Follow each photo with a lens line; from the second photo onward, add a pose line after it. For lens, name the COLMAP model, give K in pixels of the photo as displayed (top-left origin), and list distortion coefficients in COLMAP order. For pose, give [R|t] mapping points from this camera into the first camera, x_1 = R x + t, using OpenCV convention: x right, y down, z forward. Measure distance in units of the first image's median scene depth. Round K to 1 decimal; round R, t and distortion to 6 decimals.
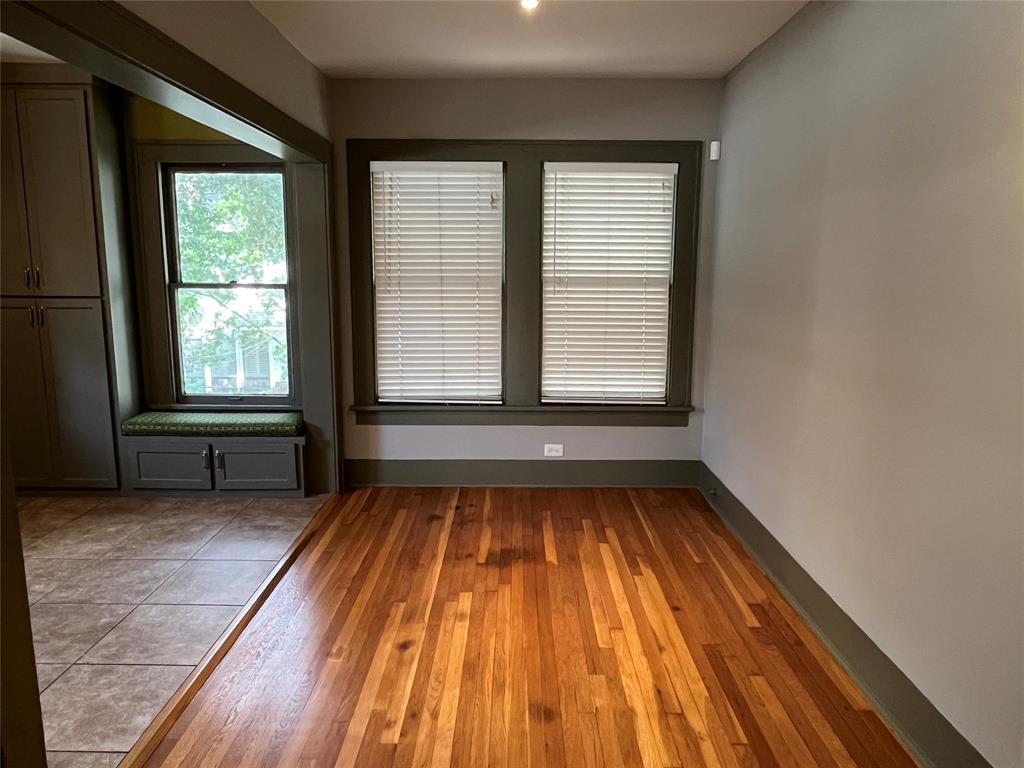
lens RADIAL K [[688.2, 0, 507.3], [0, 688.2, 385.2], [0, 0, 1]] dist [-0.002952, -0.000929]
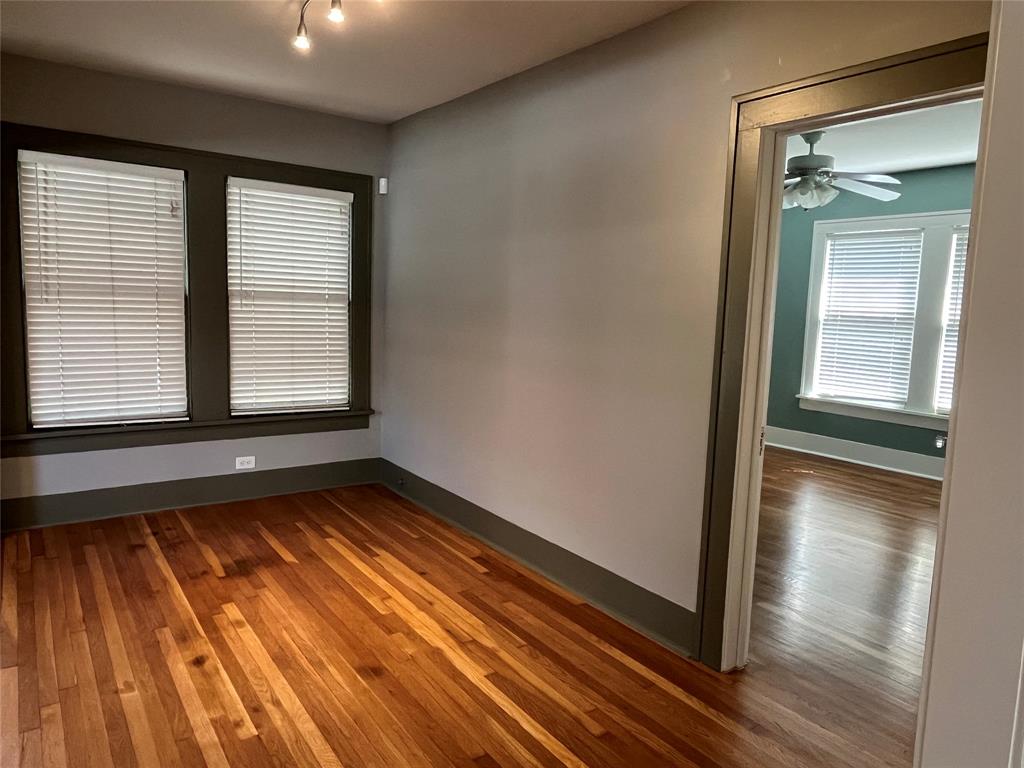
lens RADIAL K [[688.2, 0, 503.6], [0, 688.2, 382.7], [0, 0, 1]] dist [-0.002952, -0.000929]
pose [[0.810627, -0.043872, 0.583918, -0.221636], [0.062962, 0.997939, -0.012429, 0.015169], [-0.582168, 0.046840, 0.811718, -0.038374]]
